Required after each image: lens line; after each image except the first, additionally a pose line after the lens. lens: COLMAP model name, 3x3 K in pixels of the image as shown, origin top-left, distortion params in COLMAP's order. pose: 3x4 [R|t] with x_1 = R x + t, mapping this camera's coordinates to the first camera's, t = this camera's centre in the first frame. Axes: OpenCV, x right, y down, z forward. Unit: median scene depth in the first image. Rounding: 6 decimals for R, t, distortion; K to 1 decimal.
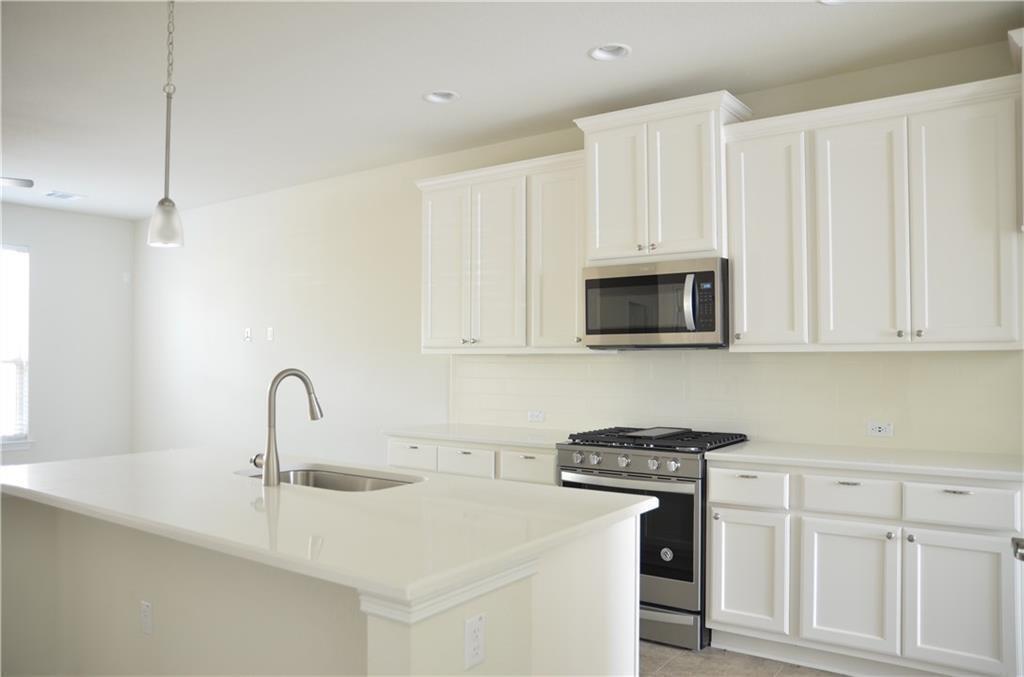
lens RADIAL K [[818.8, 0, 512.9], [0, 818.8, 328.8], [0, 0, 1]] dist [0.016204, -0.002882]
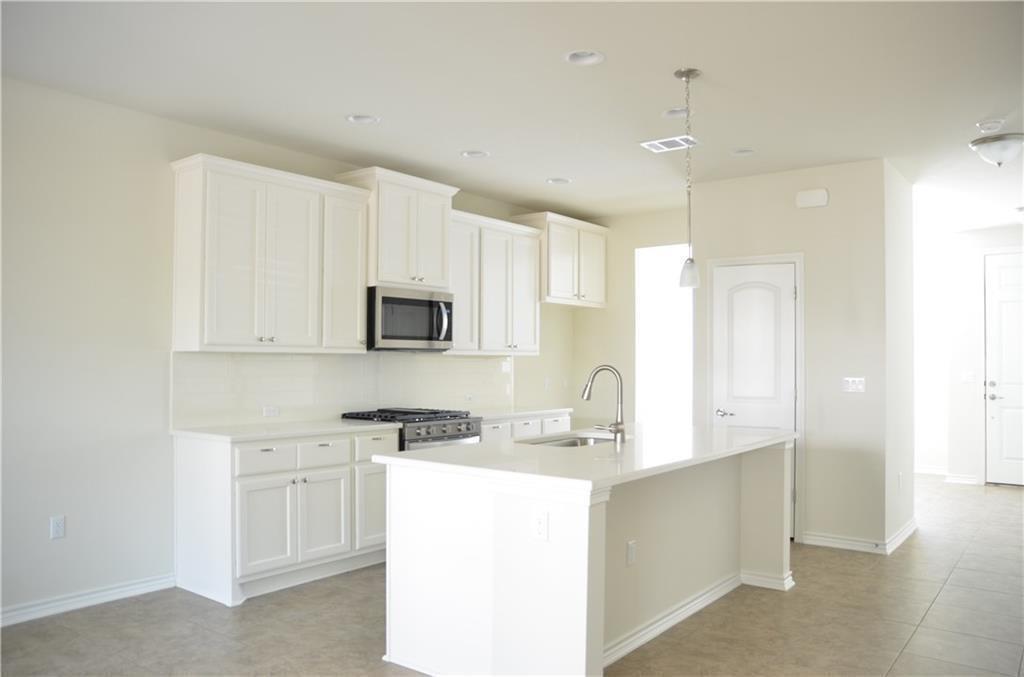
lens RADIAL K [[787.7, 0, 500.9], [0, 787.7, 351.2], [0, 0, 1]] dist [-0.056762, 0.032526]
pose [[0.052217, 0.011902, 0.998565, -1.217354], [-0.043140, 0.999022, -0.009652, 0.032009], [-0.997704, -0.042574, 0.052680, 0.810826]]
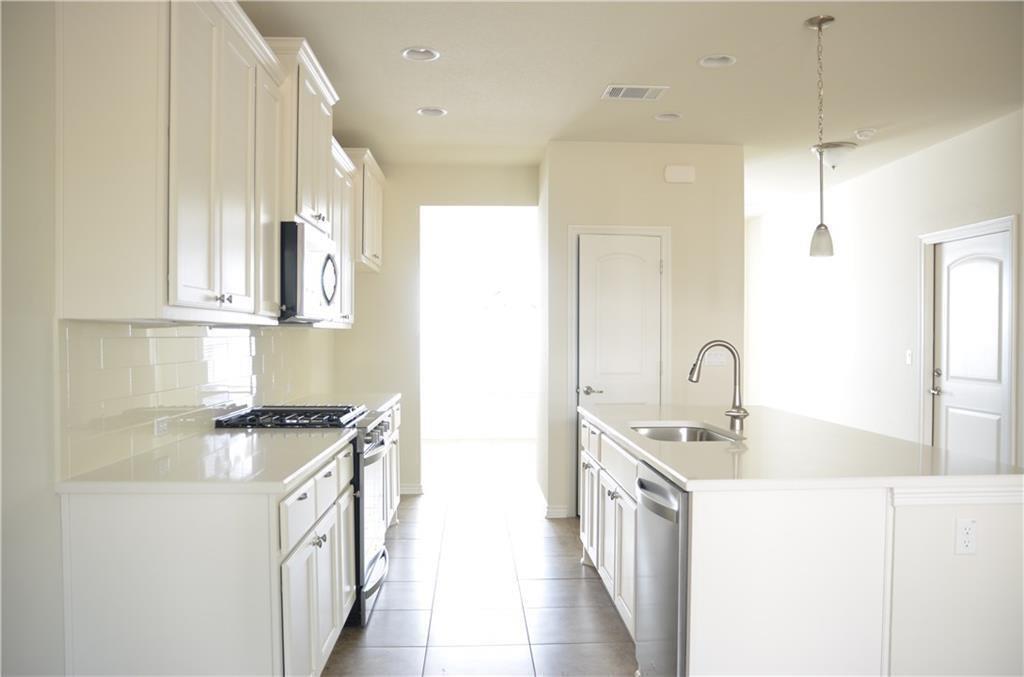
lens RADIAL K [[787.7, 0, 518.8], [0, 787.7, 333.9], [0, 0, 1]] dist [-0.056762, 0.032526]
pose [[-0.624994, 0.001483, 0.780629, -0.729133], [-0.031036, 0.999160, -0.026747, 0.057548], [-0.780013, -0.040944, -0.624423, 1.440492]]
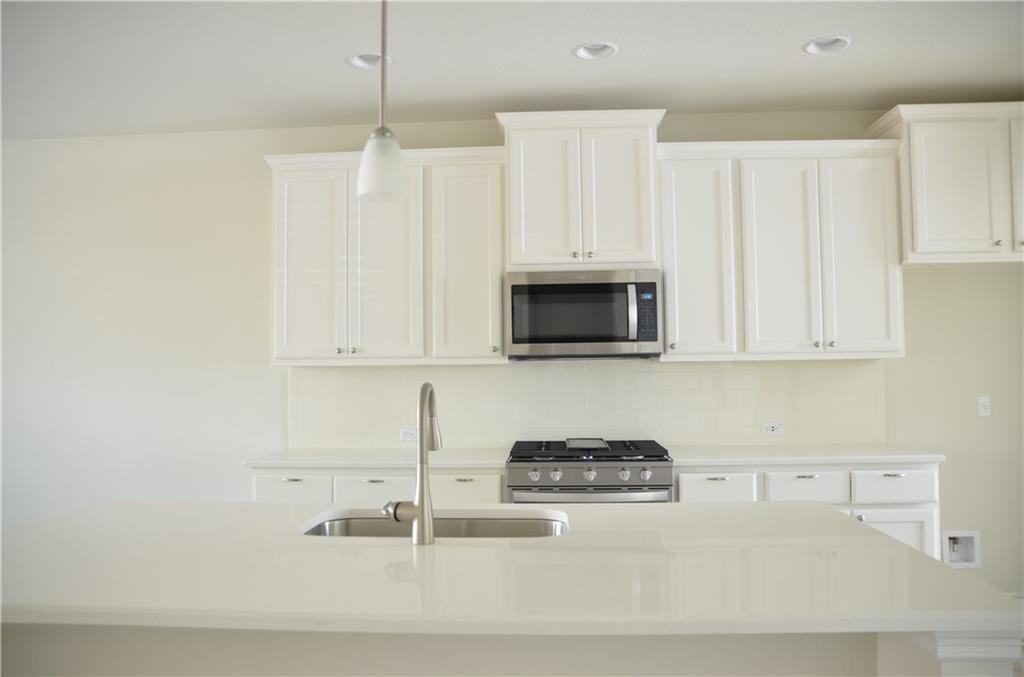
lens RADIAL K [[787.7, 0, 521.0], [0, 787.7, 344.4], [0, 0, 1]] dist [-0.056762, 0.032526]
pose [[0.842486, 0.008888, 0.538646, -0.418740], [-0.009437, 0.999954, -0.001740, 0.010222], [-0.538636, -0.003617, 0.842531, 0.257621]]
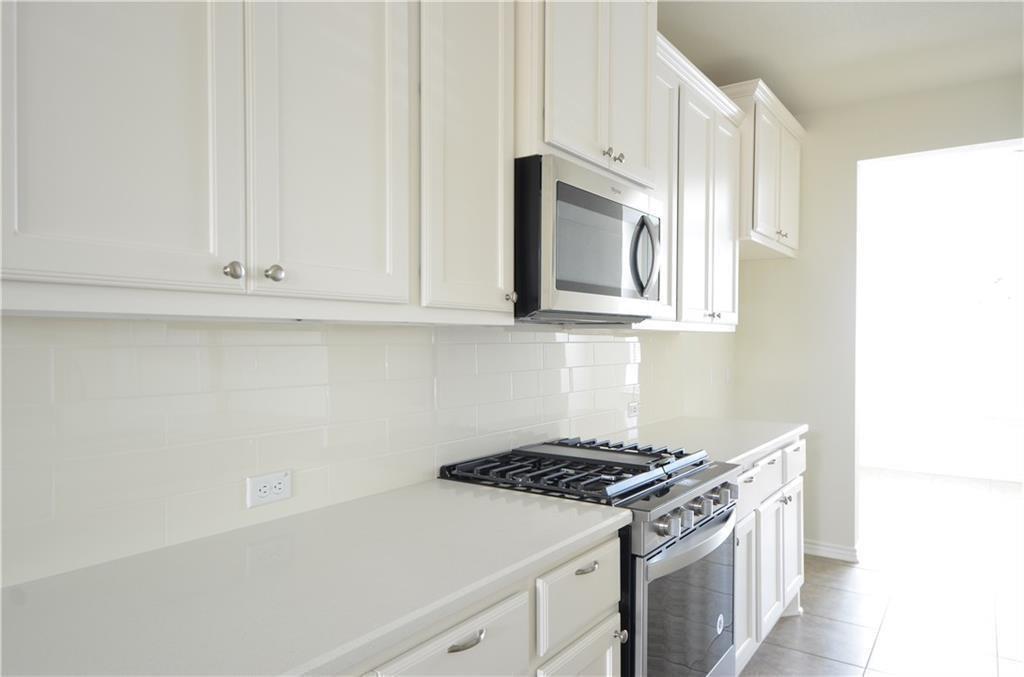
lens RADIAL K [[681.0, 0, 512.7], [0, 681.0, 341.4], [0, 0, 1]] dist [0.044235, -0.000274]
pose [[-0.016760, -0.006425, 0.999839, -0.358159], [-0.043557, 0.999035, 0.005690, 0.041123], [-0.998910, -0.043454, -0.017024, 1.117144]]
